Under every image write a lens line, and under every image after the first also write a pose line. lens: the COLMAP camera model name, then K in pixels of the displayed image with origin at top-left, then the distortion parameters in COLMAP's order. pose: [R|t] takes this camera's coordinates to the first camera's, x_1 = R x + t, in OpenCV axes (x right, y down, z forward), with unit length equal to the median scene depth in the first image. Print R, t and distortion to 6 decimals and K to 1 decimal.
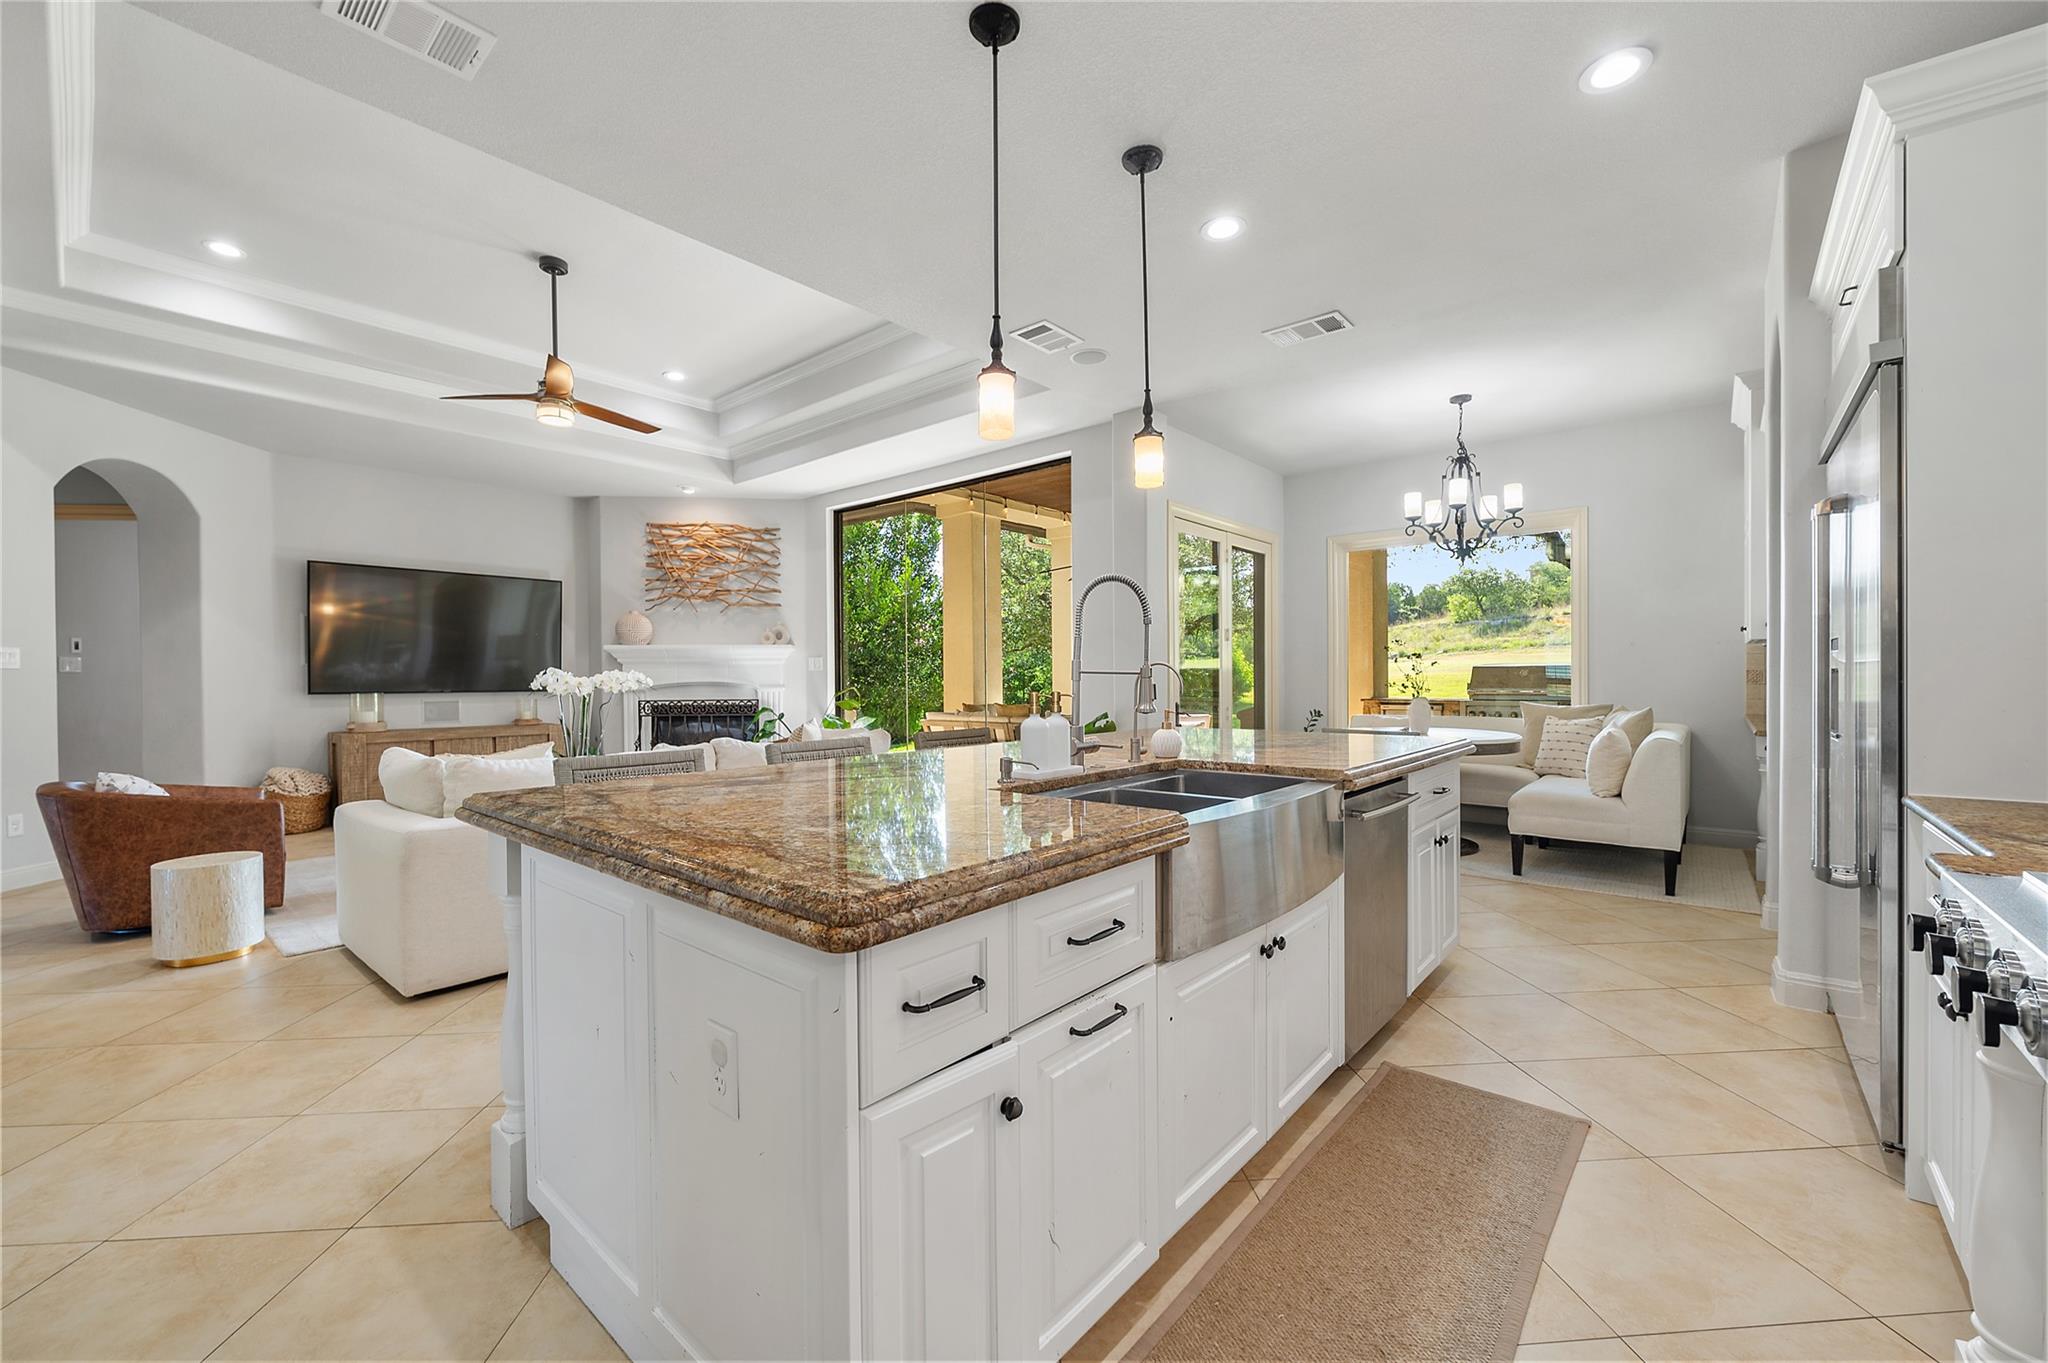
lens RADIAL K [[810.0, 0, 1022.5], [0, 810.0, 686.3], [0, 0, 1]] dist [-0.003945, -0.000882]
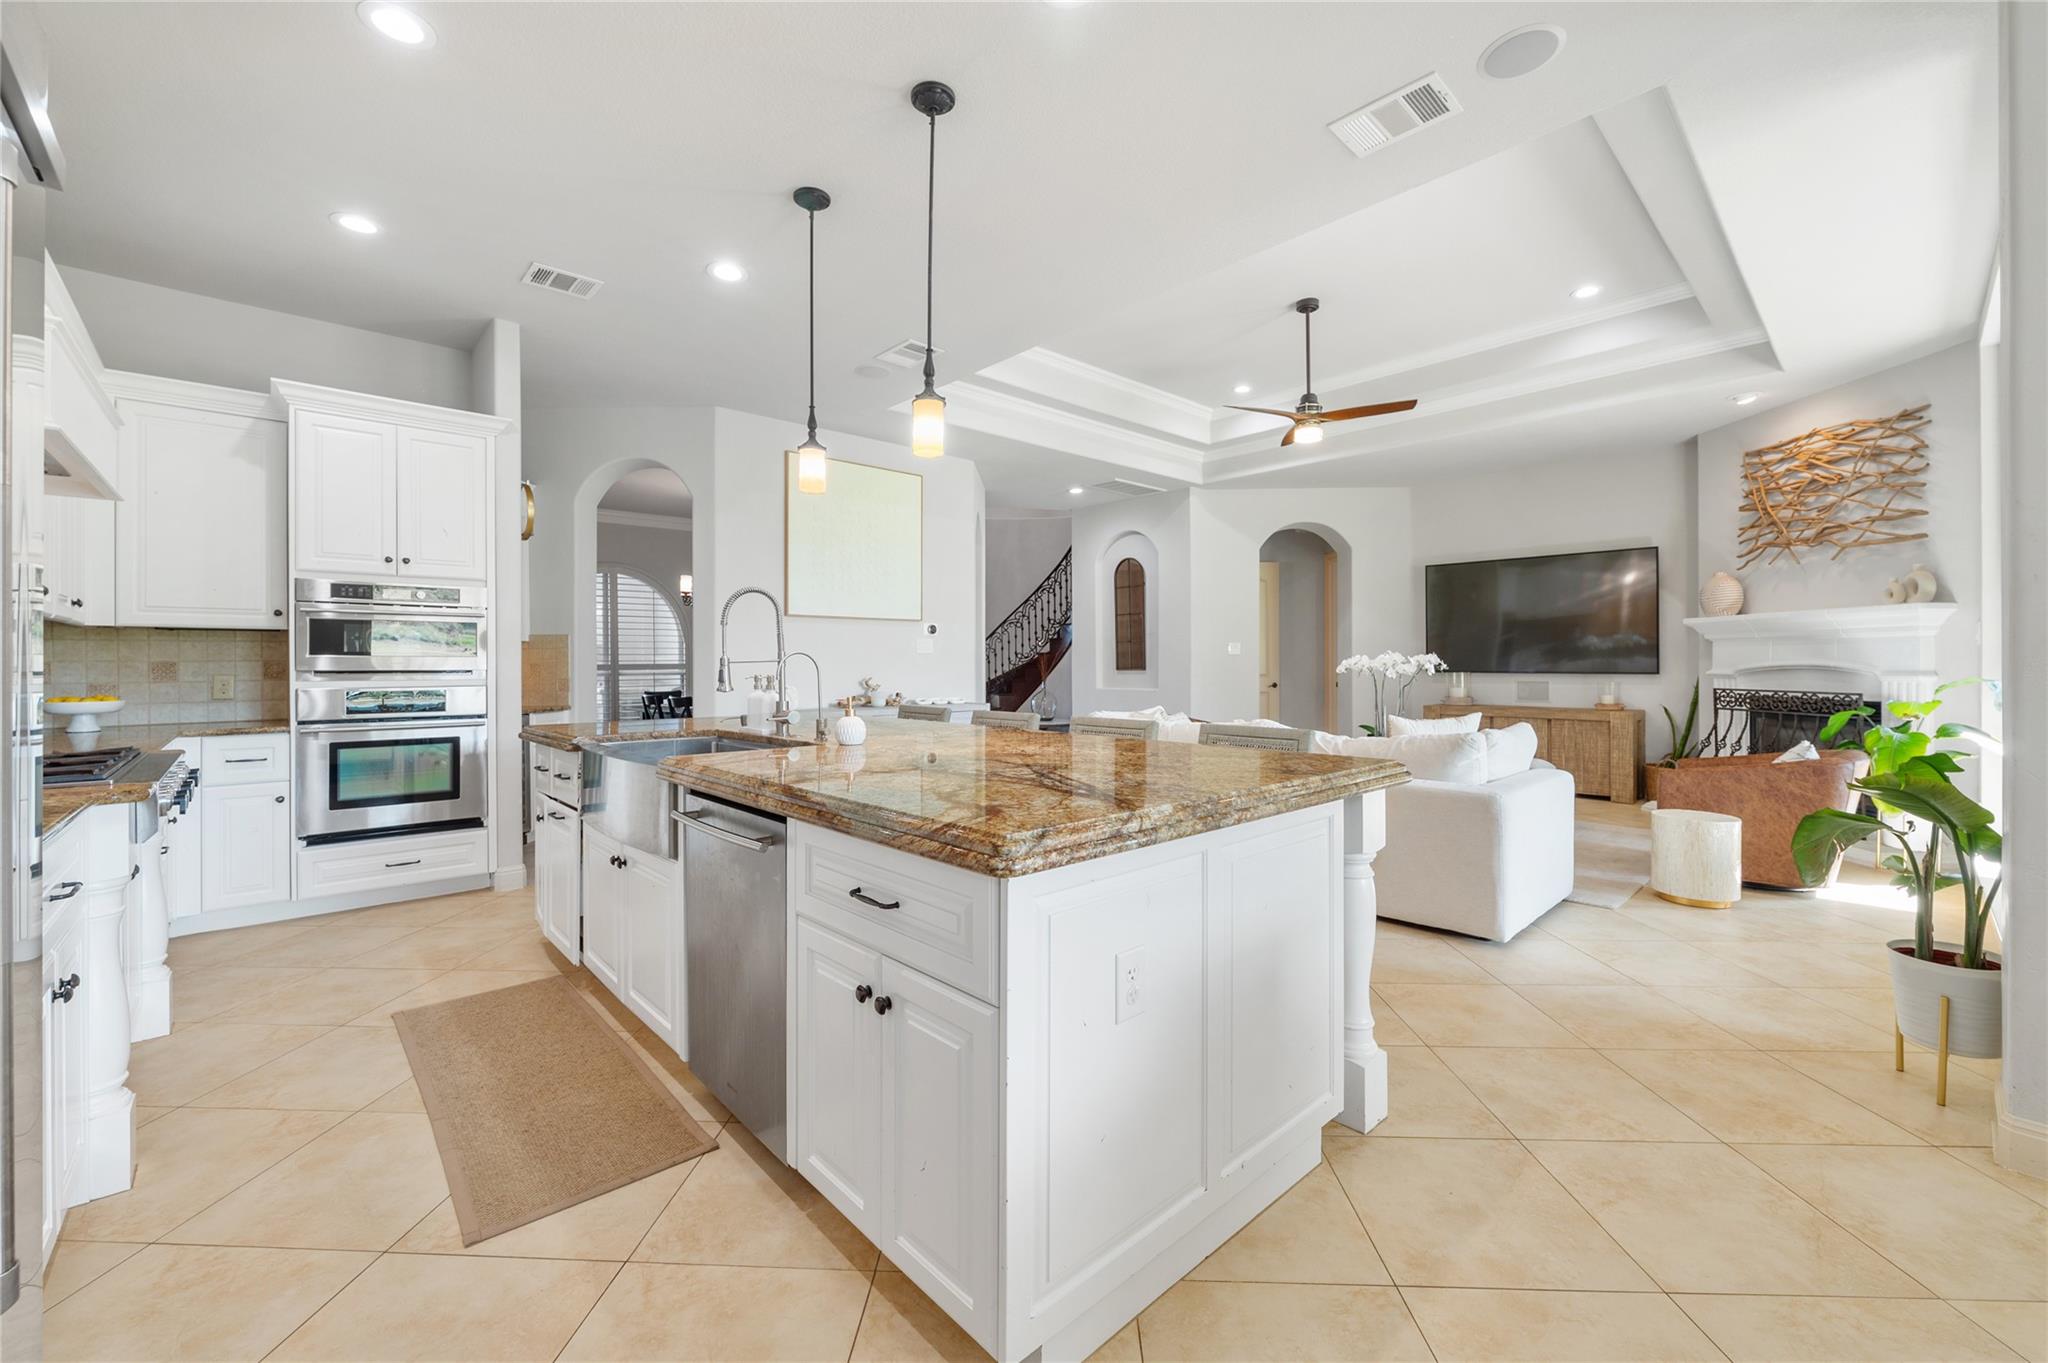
lens RADIAL K [[820.5, 0, 1022.8], [0, 820.5, 662.7], [0, 0, 1]] dist [-0.007069, -0.000463]
pose [[-0.117141, 0.005764, -0.993099, 0.370765], [-0.007306, 0.999951, 0.006666, -0.006851], [0.993088, 0.008036, -0.117093, 0.424525]]
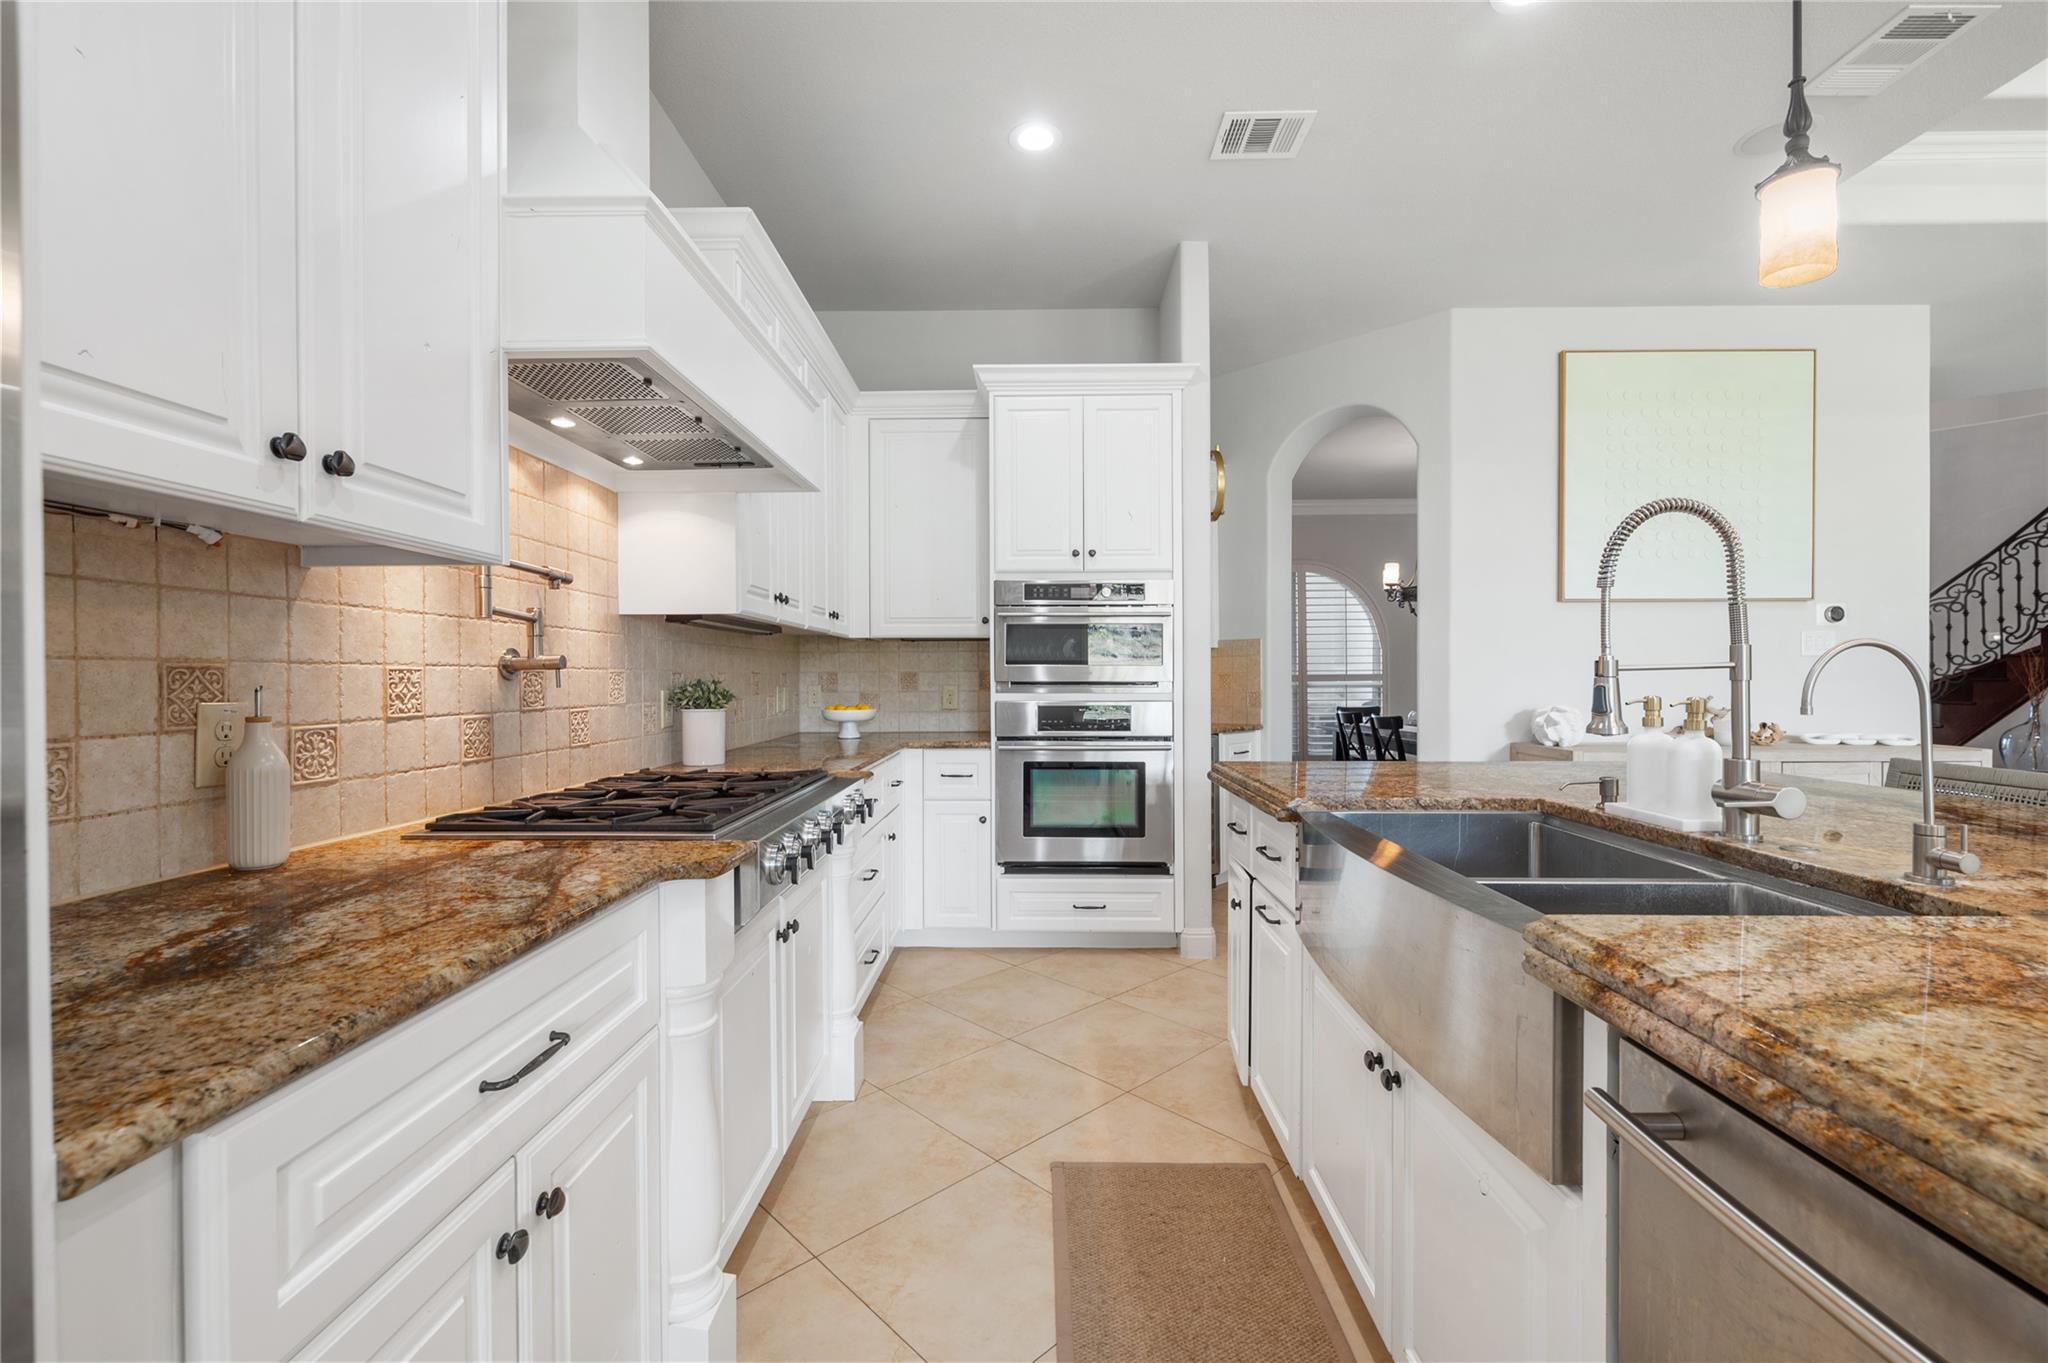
lens RADIAL K [[846.0, 0, 1024.0], [0, 846.0, 681.5], [0, 0, 1]] dist [-0.002667, -0.000308]
pose [[-0.772976, 0.012833, -0.634306, 0.226014], [0.000615, 0.999810, 0.019477, -0.004853], [0.634435, 0.014665, -0.772837, 0.309842]]
